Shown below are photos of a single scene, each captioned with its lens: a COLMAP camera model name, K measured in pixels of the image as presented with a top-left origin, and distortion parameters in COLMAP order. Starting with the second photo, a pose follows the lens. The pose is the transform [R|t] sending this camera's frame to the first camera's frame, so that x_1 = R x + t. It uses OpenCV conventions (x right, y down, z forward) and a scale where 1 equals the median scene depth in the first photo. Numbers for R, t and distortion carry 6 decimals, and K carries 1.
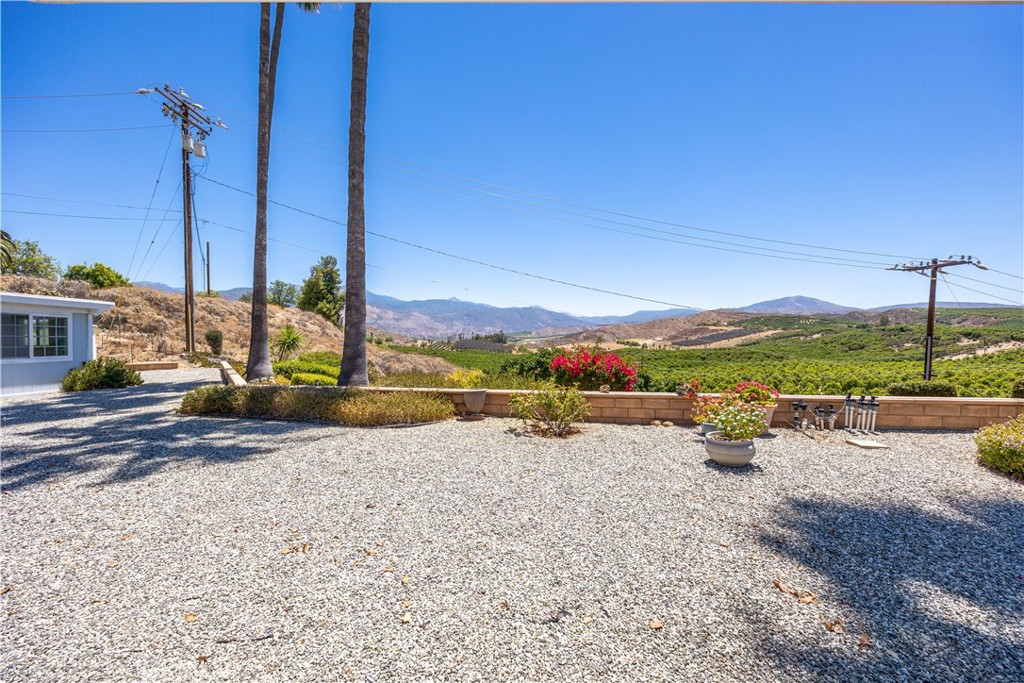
lens RADIAL K [[390.8, 0, 516.4], [0, 390.8, 339.9], [0, 0, 1]] dist [-0.000491, -0.000071]
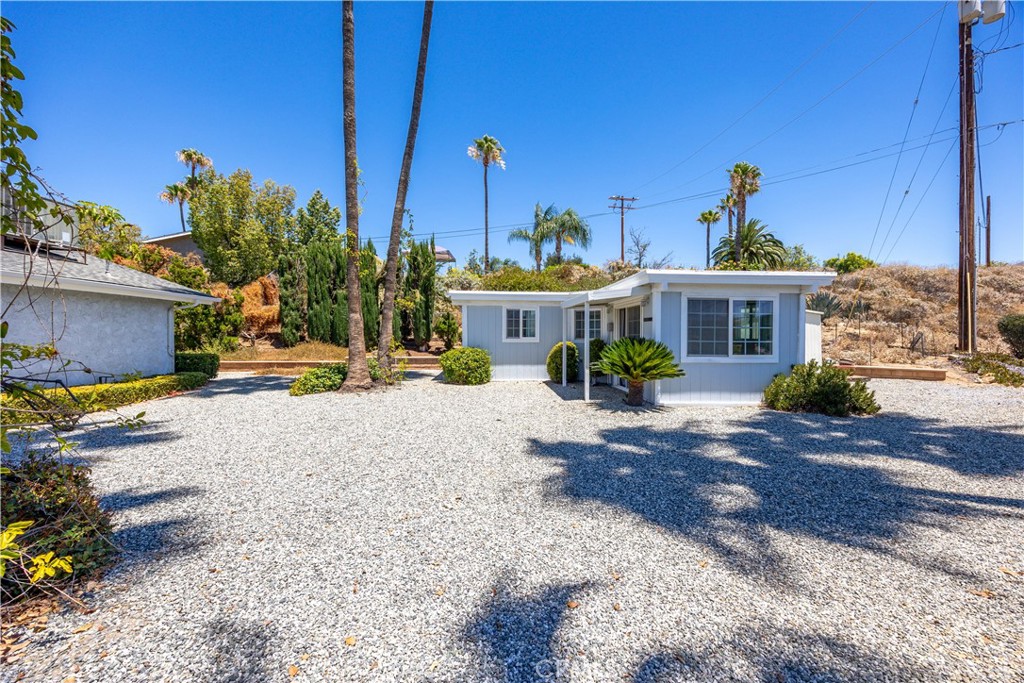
lens RADIAL K [[380.6, 0, 513.1], [0, 380.6, 335.9], [0, 0, 1]] dist [-0.001112, -0.000027]
pose [[0.017065, 0.018712, -0.999679, -0.213387], [-0.002712, 0.999822, 0.018668, -0.002700], [0.999851, 0.002392, 0.017112, 0.235747]]
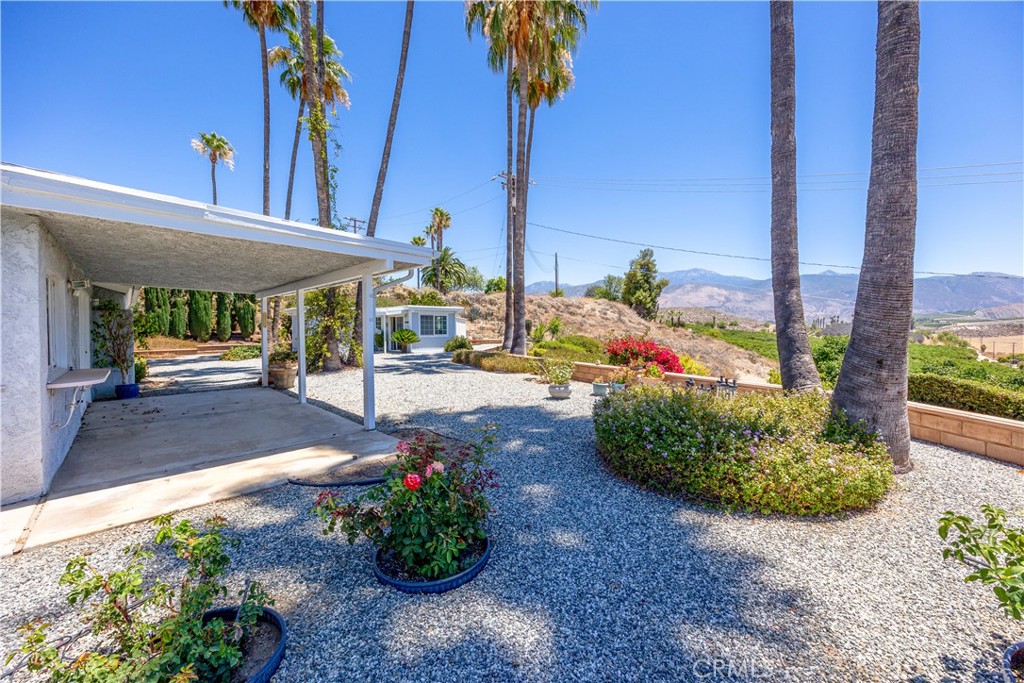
lens RADIAL K [[402.4, 0, 529.8], [0, 402.4, 328.6], [0, 0, 1]] dist [-0.000555, -0.000034]
pose [[0.696114, 0.008231, -0.717884, 0.318076], [0.000023, 0.999934, 0.011488, -0.006840], [0.717931, -0.008013, 0.696068, -0.080435]]
